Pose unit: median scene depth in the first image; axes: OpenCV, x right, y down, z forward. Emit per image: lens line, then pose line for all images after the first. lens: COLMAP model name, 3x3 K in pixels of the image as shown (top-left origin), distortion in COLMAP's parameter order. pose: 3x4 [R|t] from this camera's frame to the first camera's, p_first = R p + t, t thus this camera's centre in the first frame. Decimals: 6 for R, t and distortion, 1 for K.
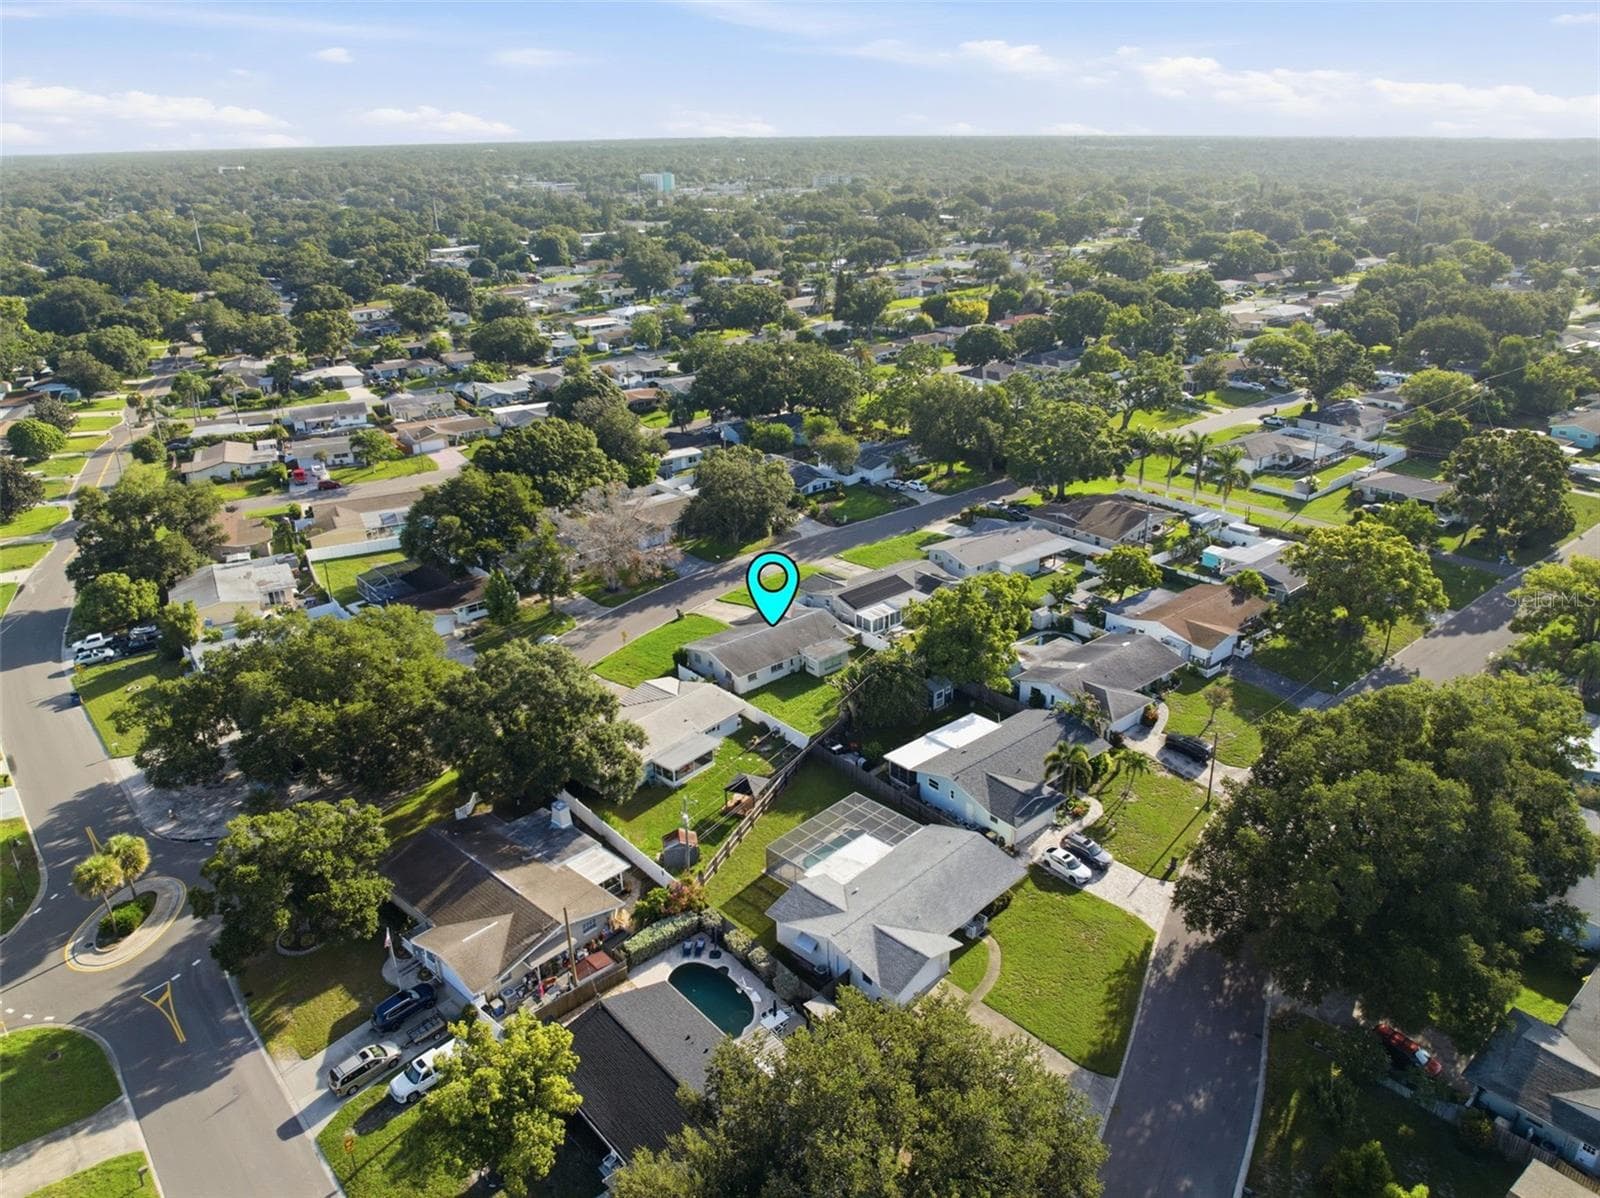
lens RADIAL K [[1119.8, 0, 801.5], [0, 1119.8, 595.3], [0, 0, 1]] dist [-0.037655, 0.003535]
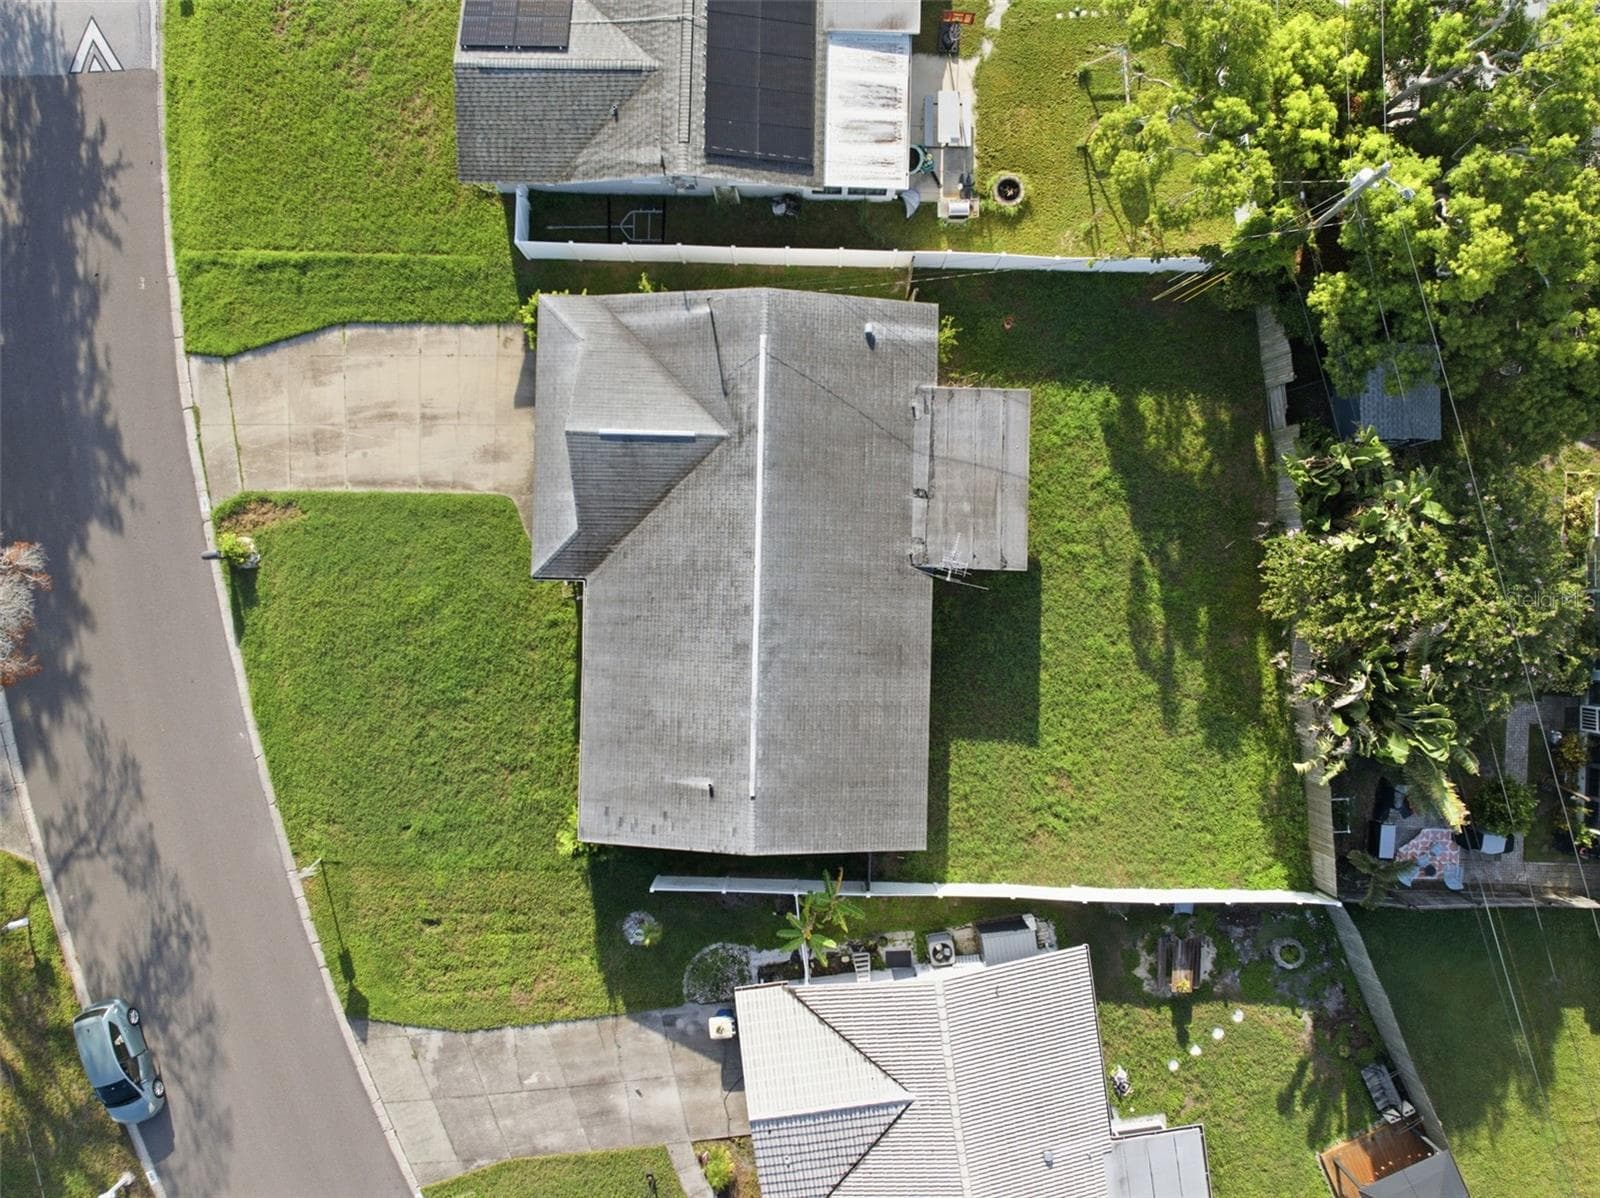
lens RADIAL K [[1119.8, 0, 801.5], [0, 1119.8, 595.3], [0, 0, 1]] dist [-0.037655, 0.003535]
pose [[0.667569, -0.744440, 0.012657, -0.020701], [0.281276, 0.267898, 0.921474, -0.143468], [-0.689373, -0.611588, 0.388234, 0.613793]]
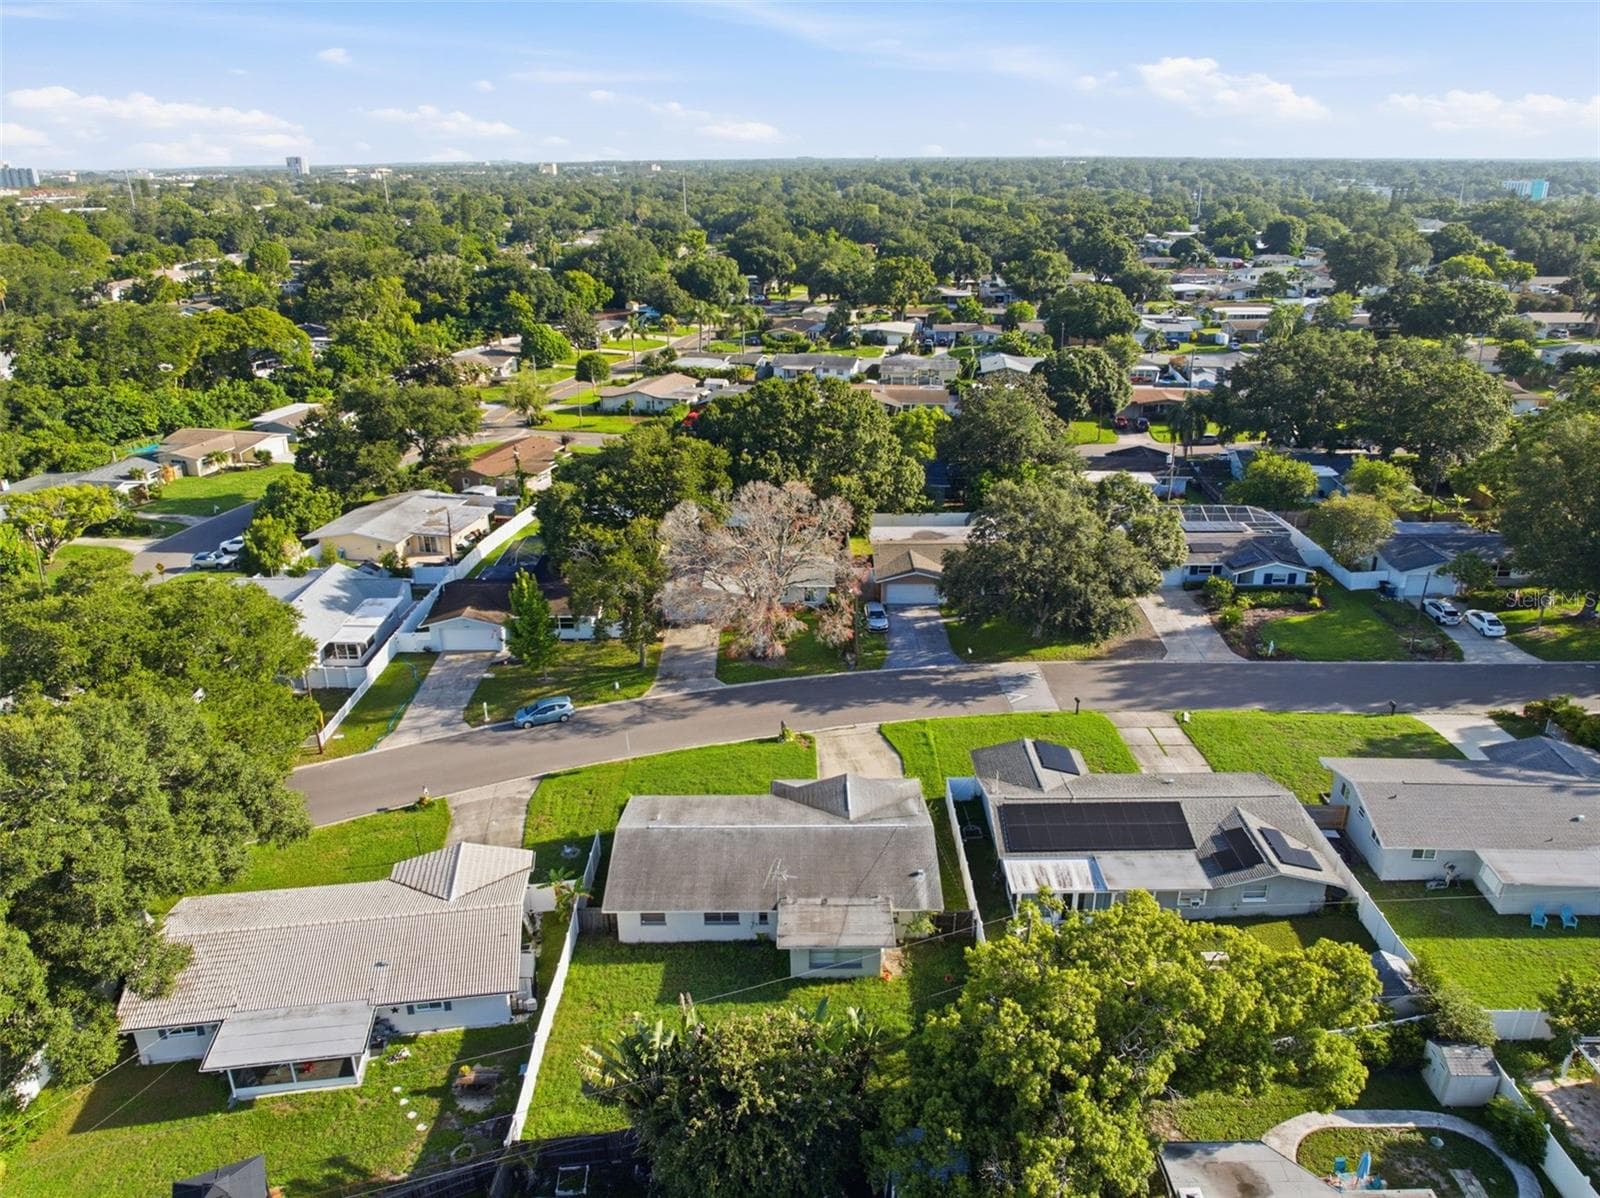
lens RADIAL K [[1119.8, 0, 801.5], [0, 1119.8, 595.3], [0, 0, 1]] dist [-0.037655, 0.003535]
pose [[0.760209, 0.245690, -0.601431, 0.165302], [-0.251808, 0.964801, 0.075845, -0.071289], [0.598895, 0.093787, 0.795316, 0.430585]]
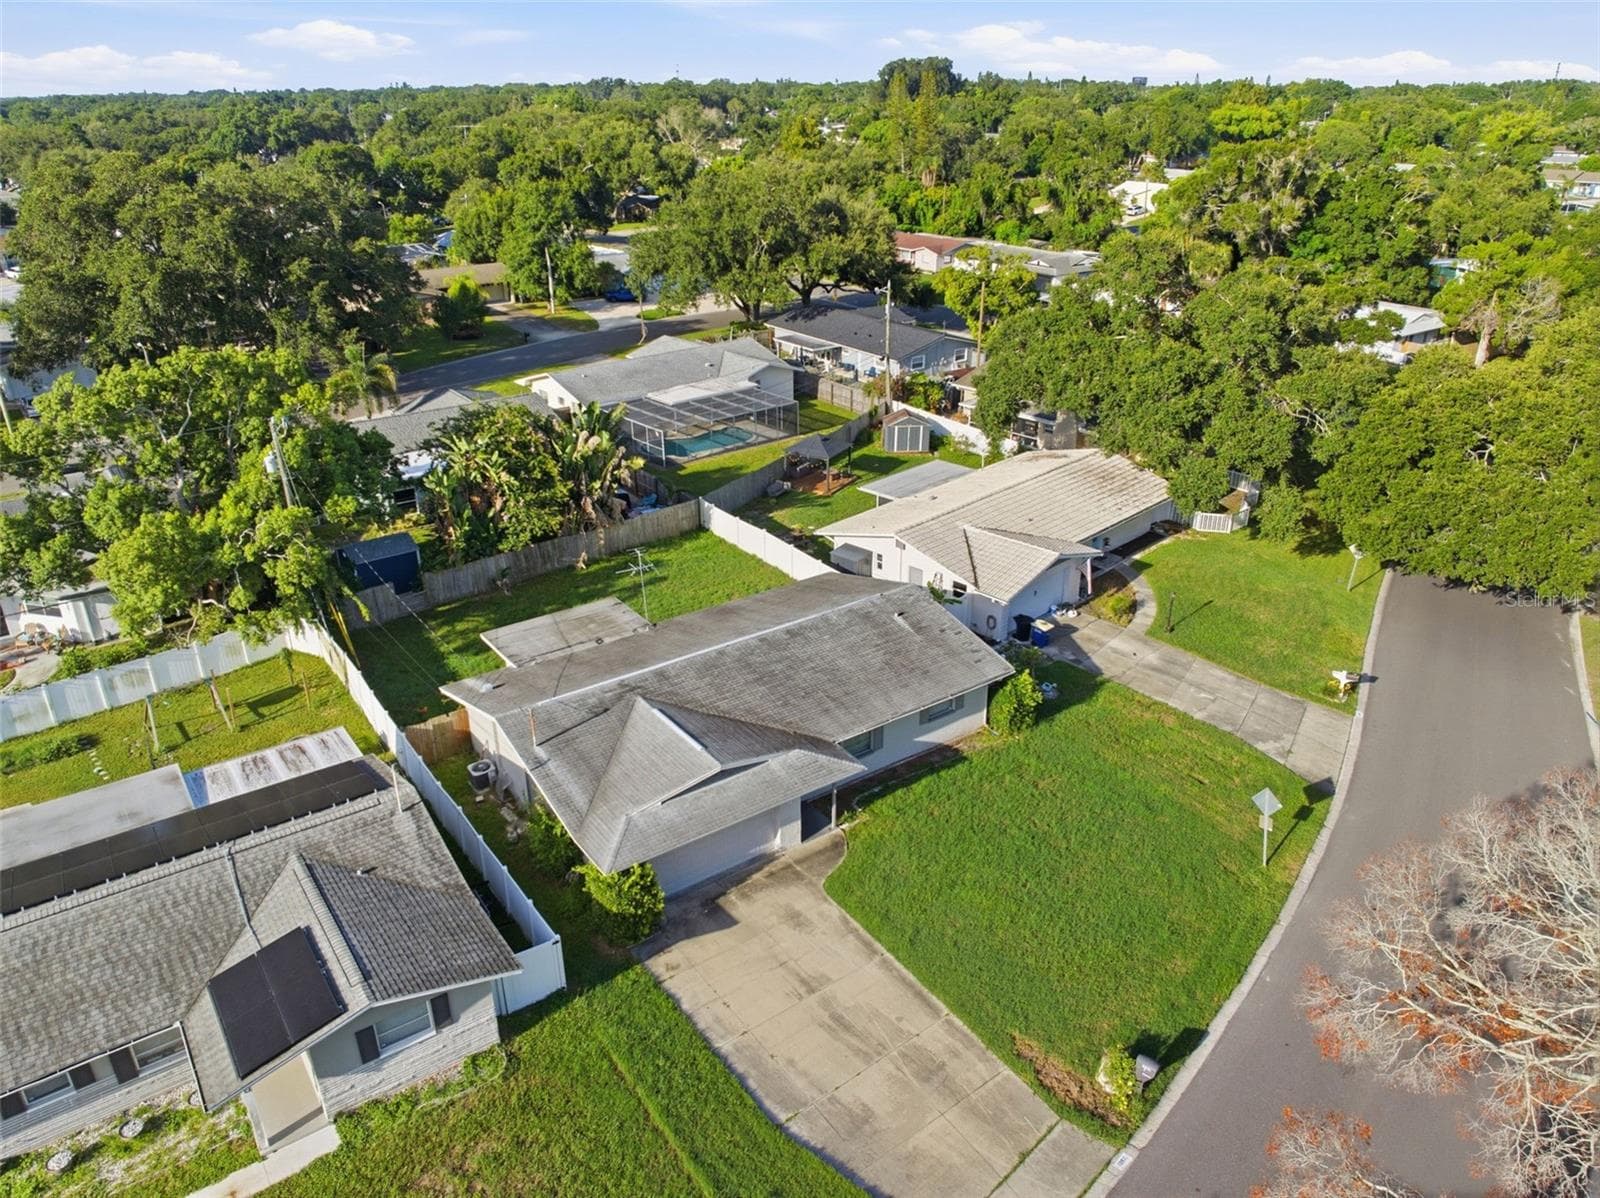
lens RADIAL K [[1119.8, 0, 801.5], [0, 1119.8, 595.3], [0, 0, 1]] dist [-0.037655, 0.003535]
pose [[-0.996930, -0.020480, 0.075566, -0.049292], [0.041283, 0.682587, 0.729637, -0.137758], [-0.066523, 0.730517, -0.679647, 0.826567]]
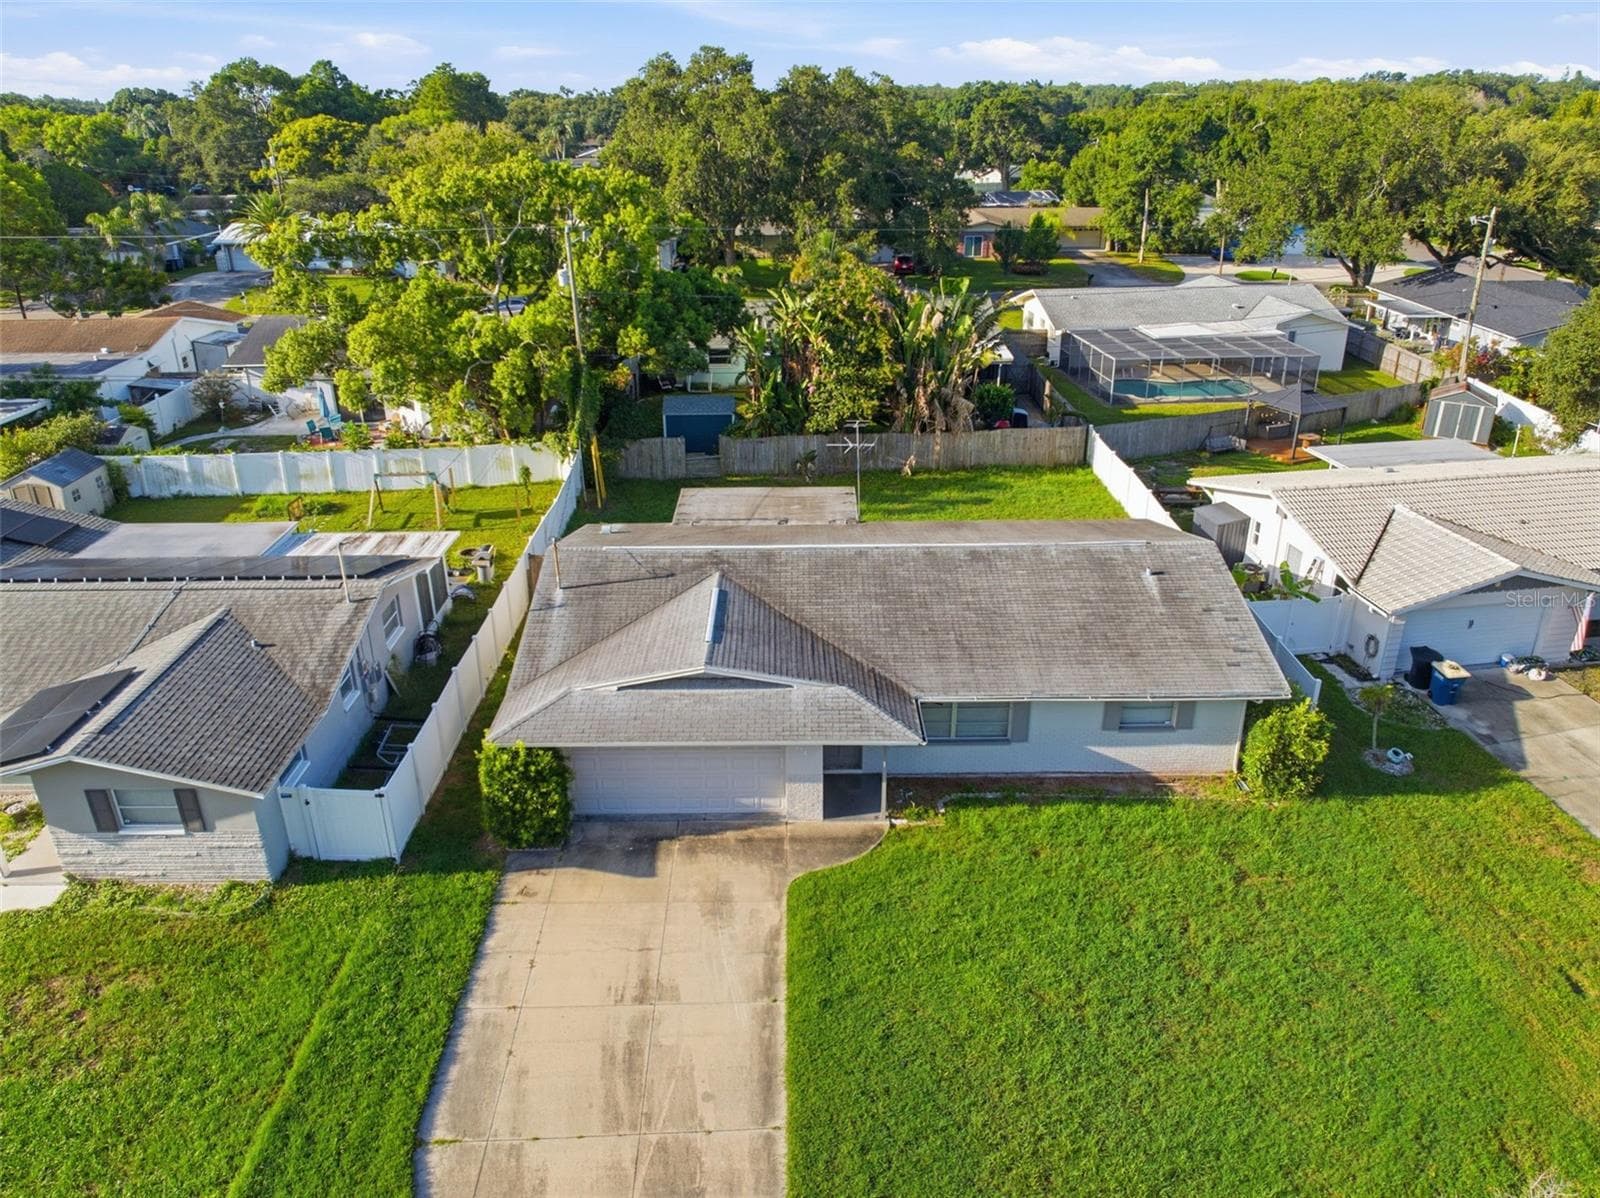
lens RADIAL K [[1125.9, 0, 802.6], [0, 1125.9, 583.8], [0, 0, 1]] dist [-0.045489, 0.022109]
pose [[-0.767937, -0.243645, 0.592376, -0.105186], [0.257447, 0.729430, 0.633761, -0.076682], [-0.586510, 0.639194, -0.497431, 0.778761]]
